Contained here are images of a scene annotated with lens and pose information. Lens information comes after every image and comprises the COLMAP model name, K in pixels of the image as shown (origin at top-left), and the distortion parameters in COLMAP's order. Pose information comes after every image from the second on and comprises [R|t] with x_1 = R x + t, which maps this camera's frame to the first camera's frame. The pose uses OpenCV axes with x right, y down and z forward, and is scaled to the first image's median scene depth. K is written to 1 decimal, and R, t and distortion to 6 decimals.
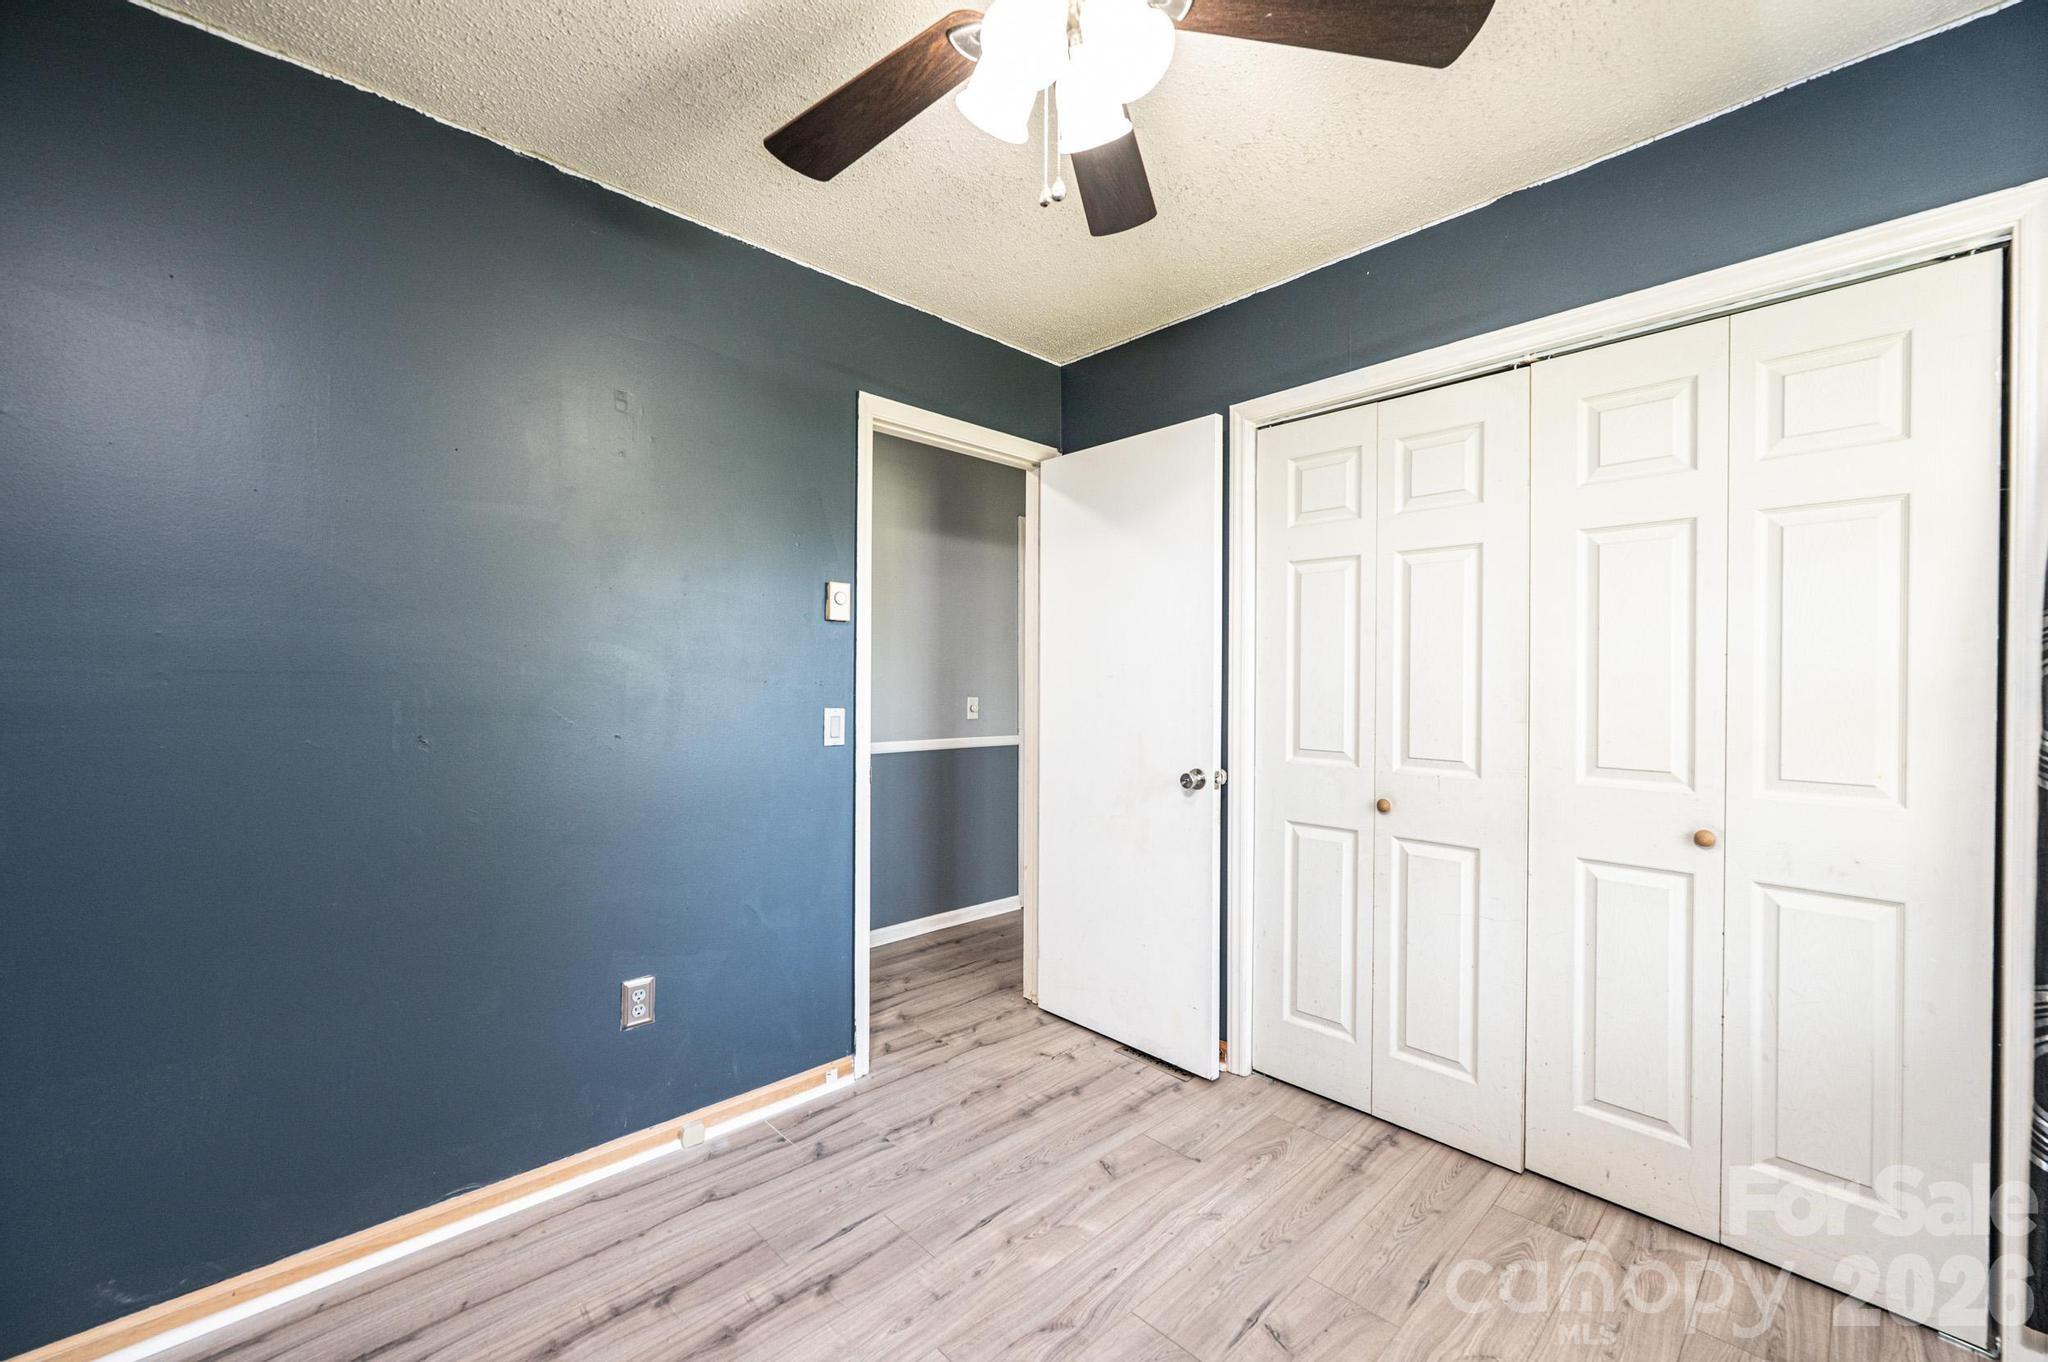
lens RADIAL K [[811.9, 0, 1017.0], [0, 811.9, 687.9], [0, 0, 1]] dist [-0.001280, 0.000110]
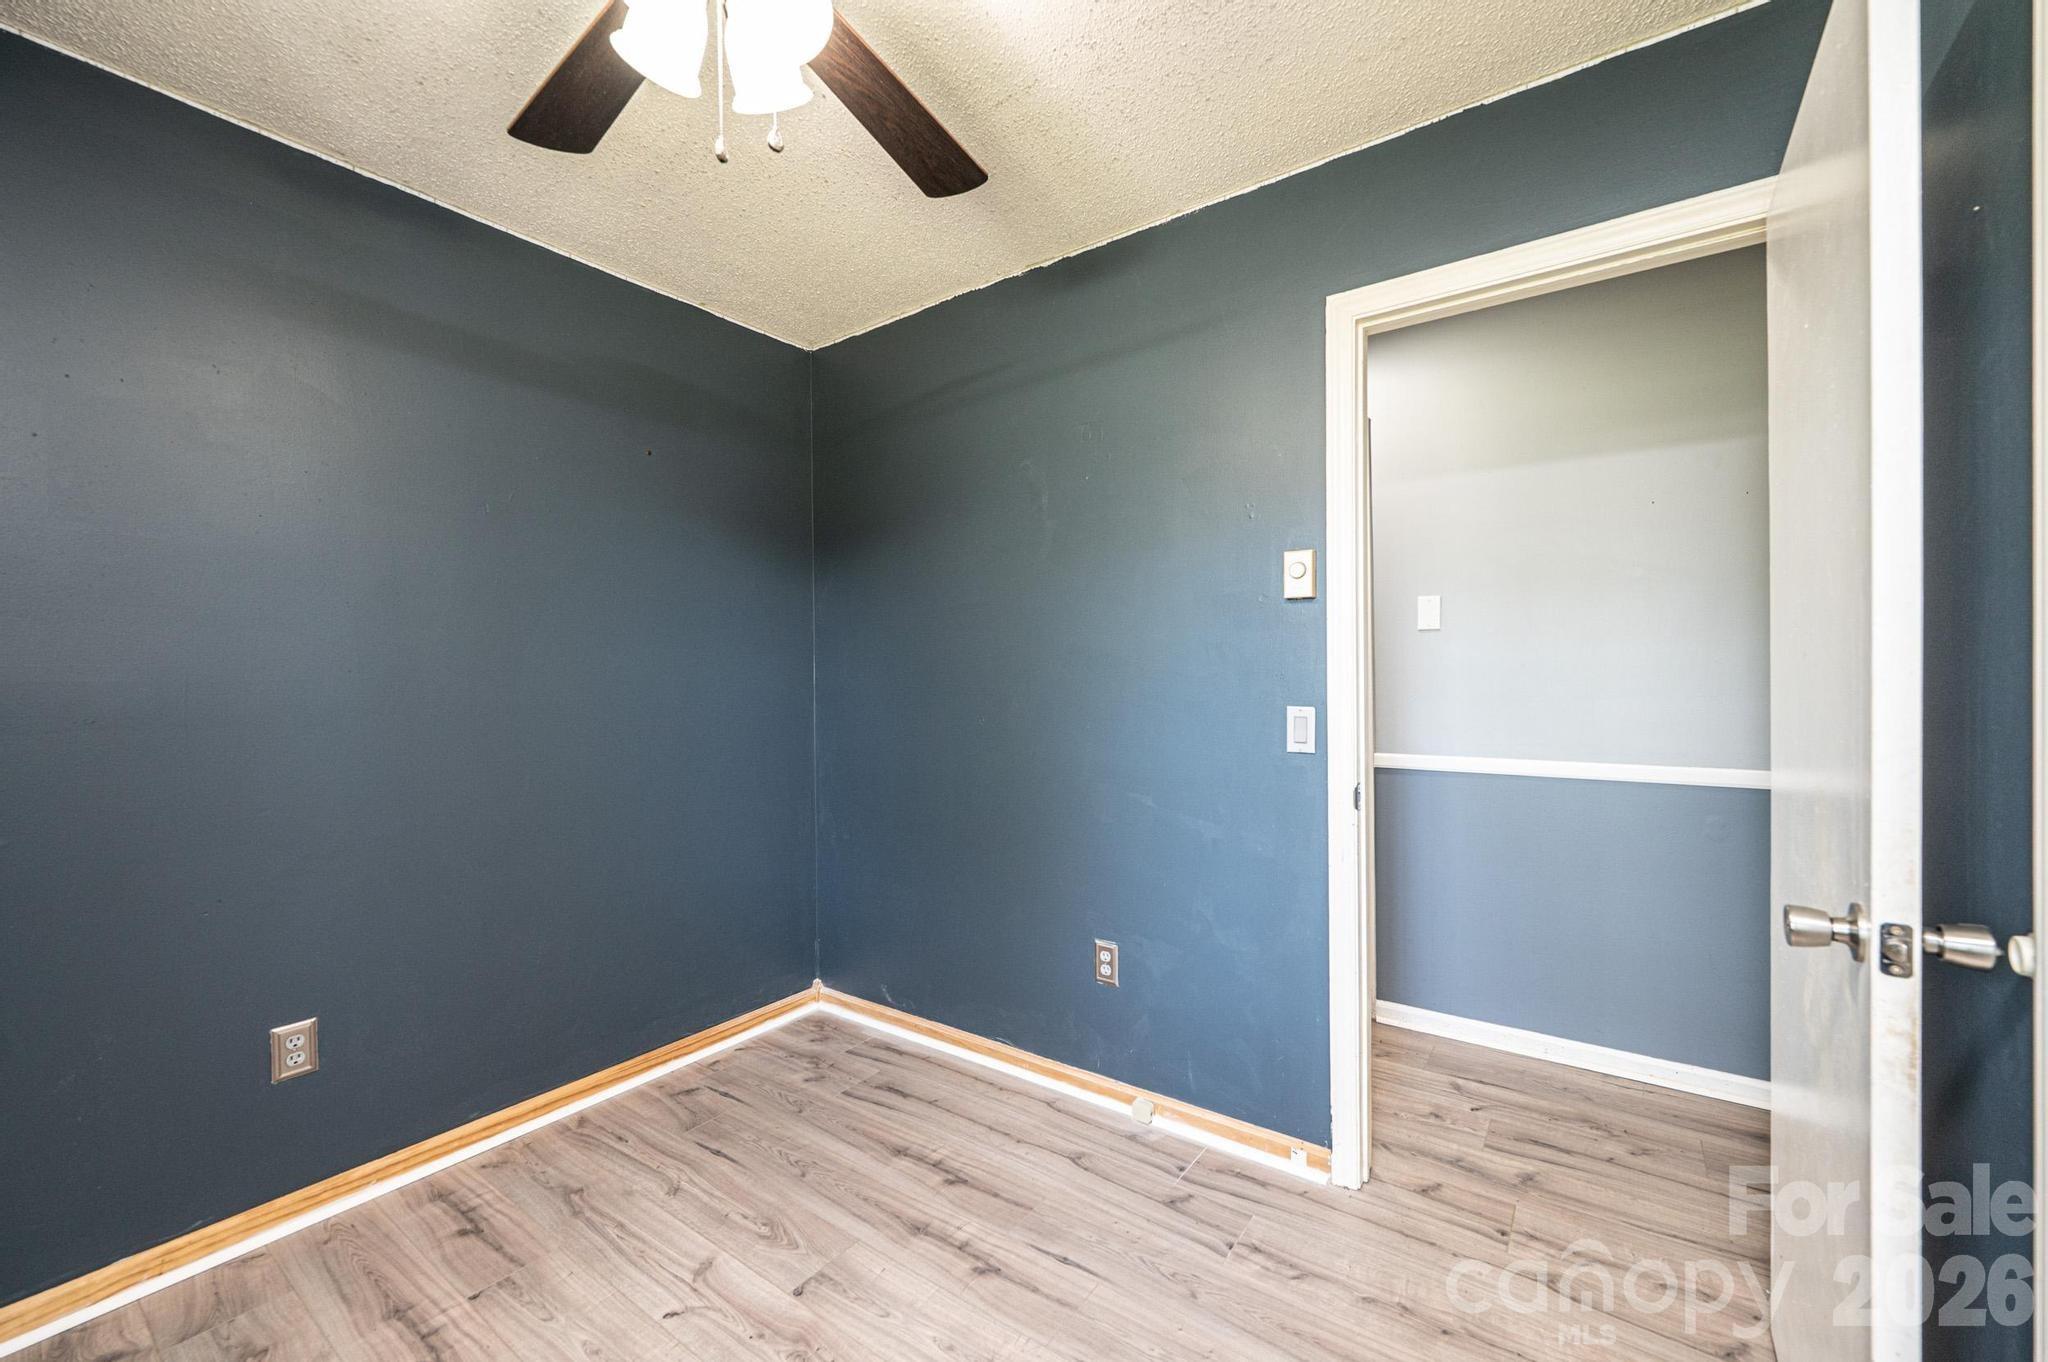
lens RADIAL K [[811.9, 0, 1030.9], [0, 811.9, 685.2], [0, 0, 1]] dist [-0.001280, 0.000110]
pose [[0.193318, 0.006695, -0.981113, 0.596260], [0.003189, 0.999967, 0.007452, -0.003398], [0.981131, -0.004570, 0.193291, 0.669254]]
